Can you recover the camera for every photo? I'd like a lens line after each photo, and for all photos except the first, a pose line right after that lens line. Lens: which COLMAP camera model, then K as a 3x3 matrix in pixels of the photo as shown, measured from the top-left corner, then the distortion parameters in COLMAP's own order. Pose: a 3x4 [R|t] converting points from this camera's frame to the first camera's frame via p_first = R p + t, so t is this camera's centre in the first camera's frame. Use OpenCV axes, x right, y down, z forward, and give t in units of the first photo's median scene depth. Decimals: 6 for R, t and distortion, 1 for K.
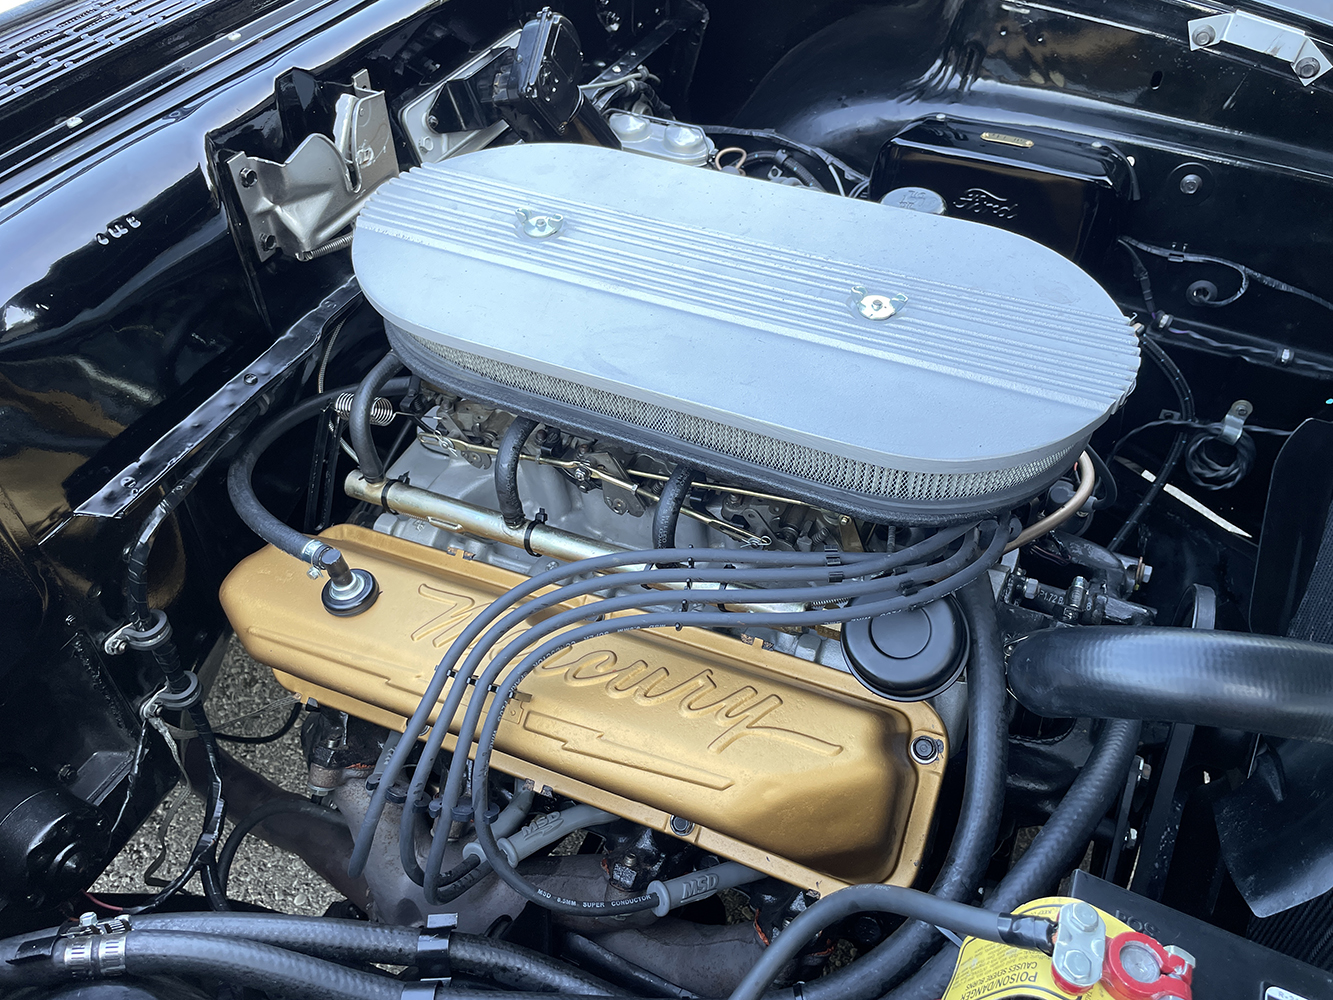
lens RADIAL K [[1009.2, 0, 673.4], [0, 1009.2, 501.6], [0, 0, 1]] dist [0.039607, -0.028675]
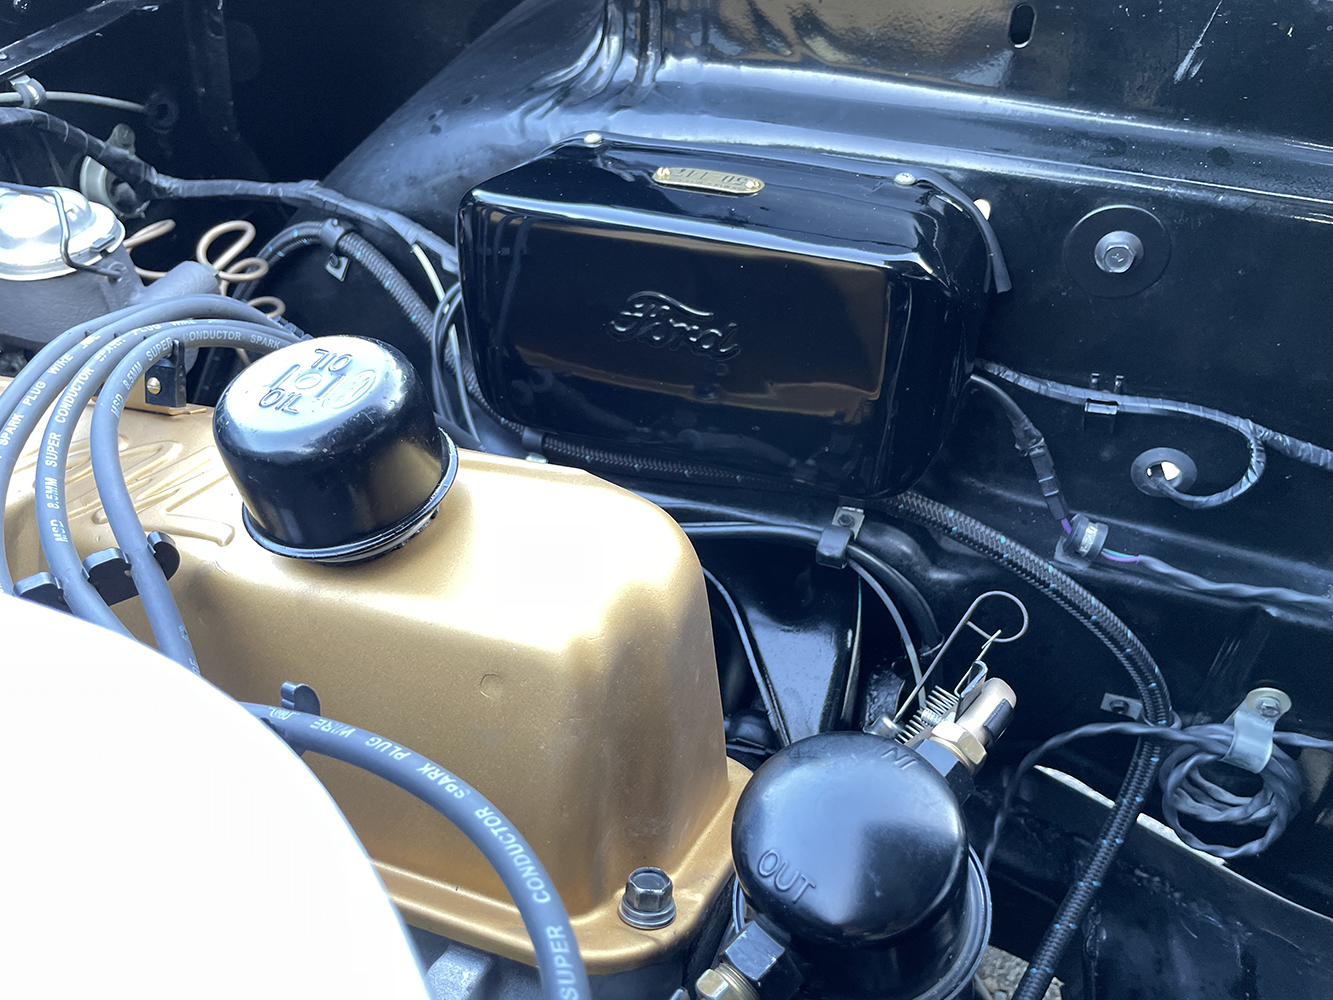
lens RADIAL K [[1009.2, 0, 657.4], [0, 1009.2, 499.8], [0, 0, 1]] dist [0.039607, -0.028675]
pose [[0.997064, -0.071609, 0.027133, 0.269490], [0.072642, 0.996586, -0.039247, -0.188804], [-0.024230, 0.041103, 0.998861, 0.531232]]
